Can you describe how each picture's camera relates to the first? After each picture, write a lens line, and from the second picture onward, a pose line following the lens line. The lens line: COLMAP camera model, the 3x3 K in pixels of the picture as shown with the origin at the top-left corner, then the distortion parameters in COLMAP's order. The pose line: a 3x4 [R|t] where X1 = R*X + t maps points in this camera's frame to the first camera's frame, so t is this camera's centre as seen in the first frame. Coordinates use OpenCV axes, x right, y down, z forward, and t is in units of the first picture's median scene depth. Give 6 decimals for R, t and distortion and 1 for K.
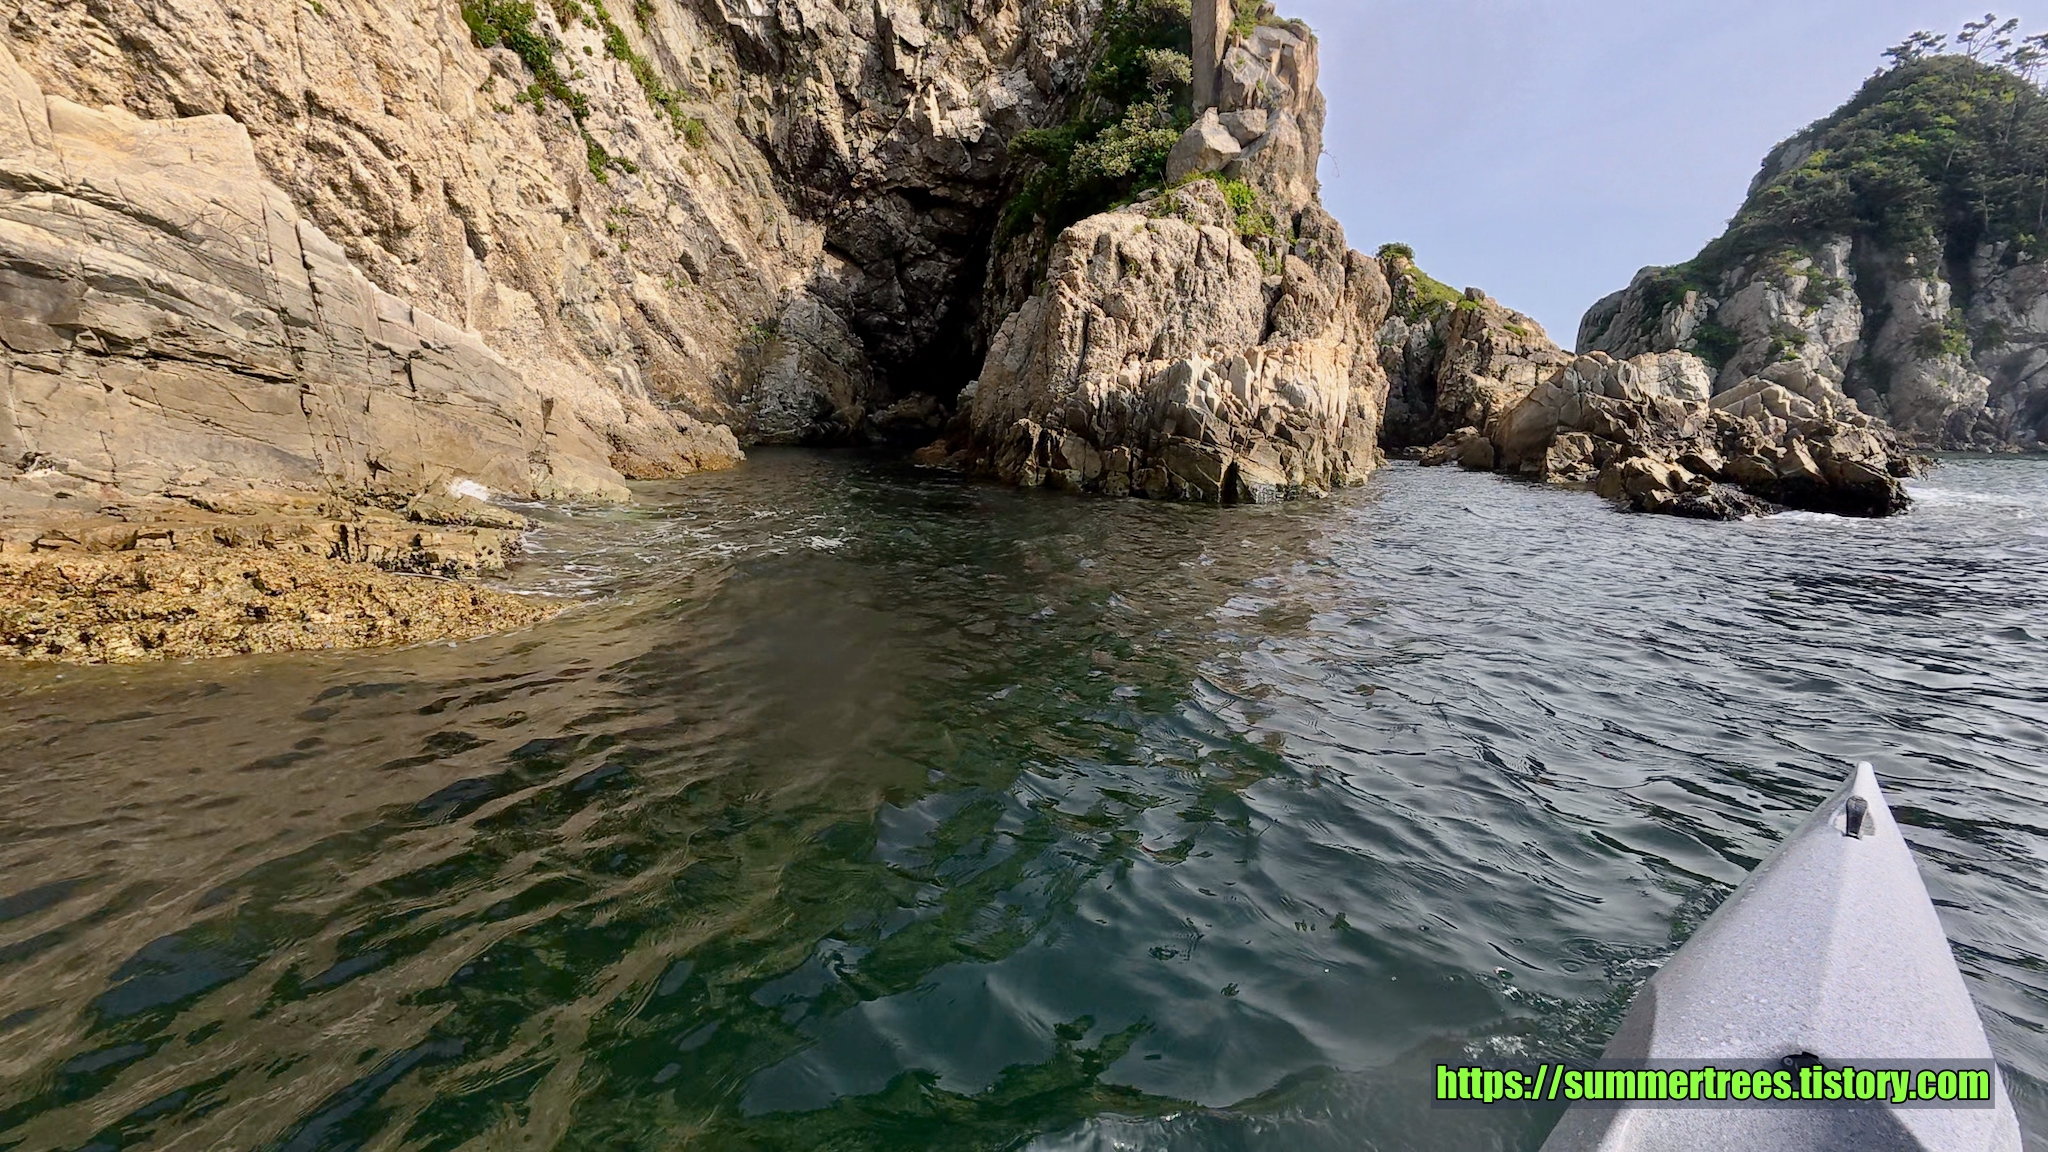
lens RADIAL K [[935.1, 0, 1012.8], [0, 935.1, 596.0], [0, 0, 1]] dist [-0.004703, 0.000580]
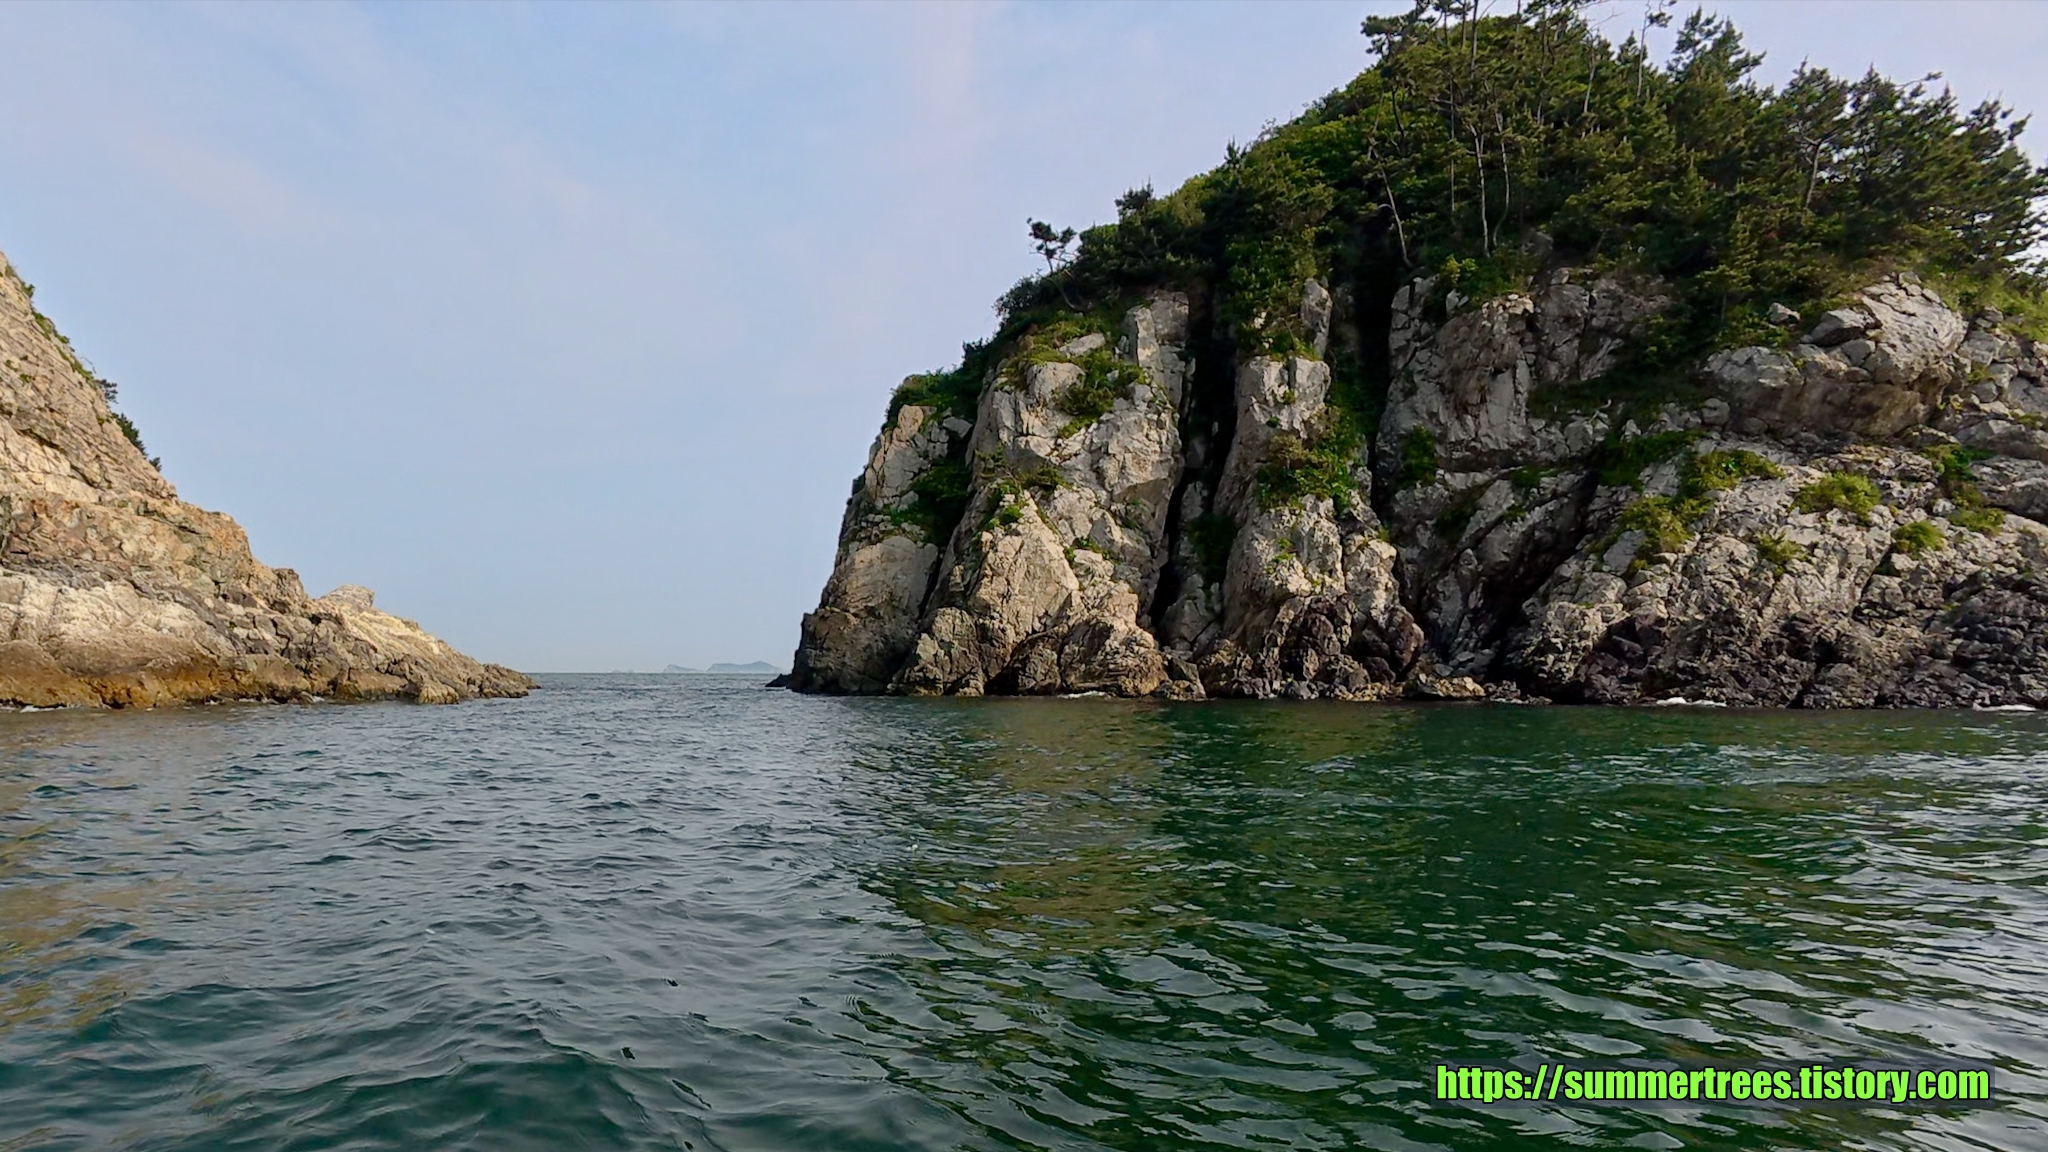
lens RADIAL K [[1146.2, 0, 825.4], [0, 1146.2, 707.9], [0, 0, 1]] dist [0.011321, -0.000556]
pose [[0.999289, -0.015344, -0.034453, 1.845490], [0.009950, 0.988396, -0.151575, -0.158146], [0.036379, 0.151124, 0.987845, 1.012160]]
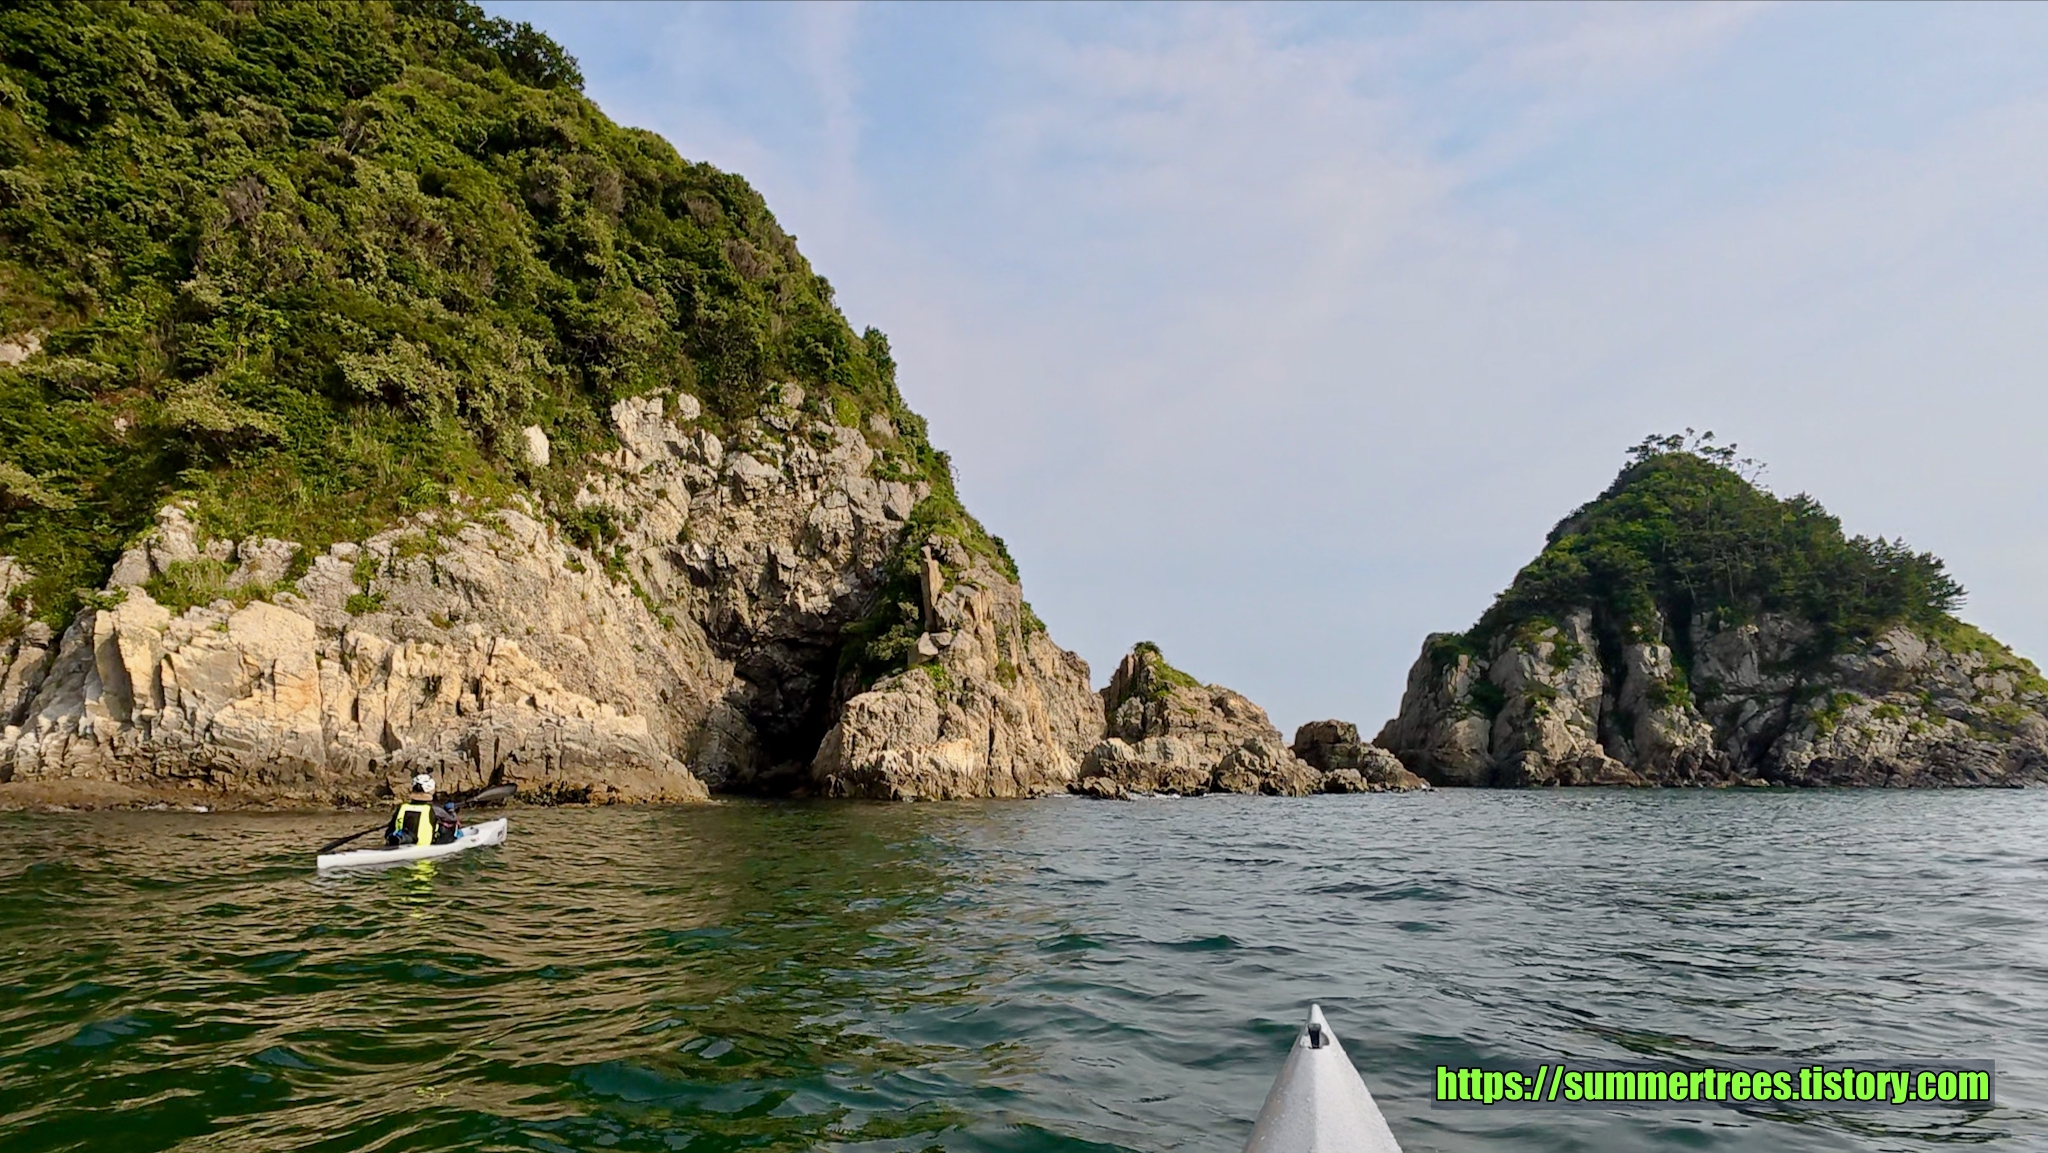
lens RADIAL K [[1146.2, 0, 905.3], [0, 1146.2, 702.3], [0, 0, 1]] dist [0.011321, -0.000556]
pose [[0.999821, -0.018636, -0.003131, 0.108254], [0.017275, 0.968530, -0.248296, 0.186613], [0.007659, 0.248198, 0.968679, -0.973724]]
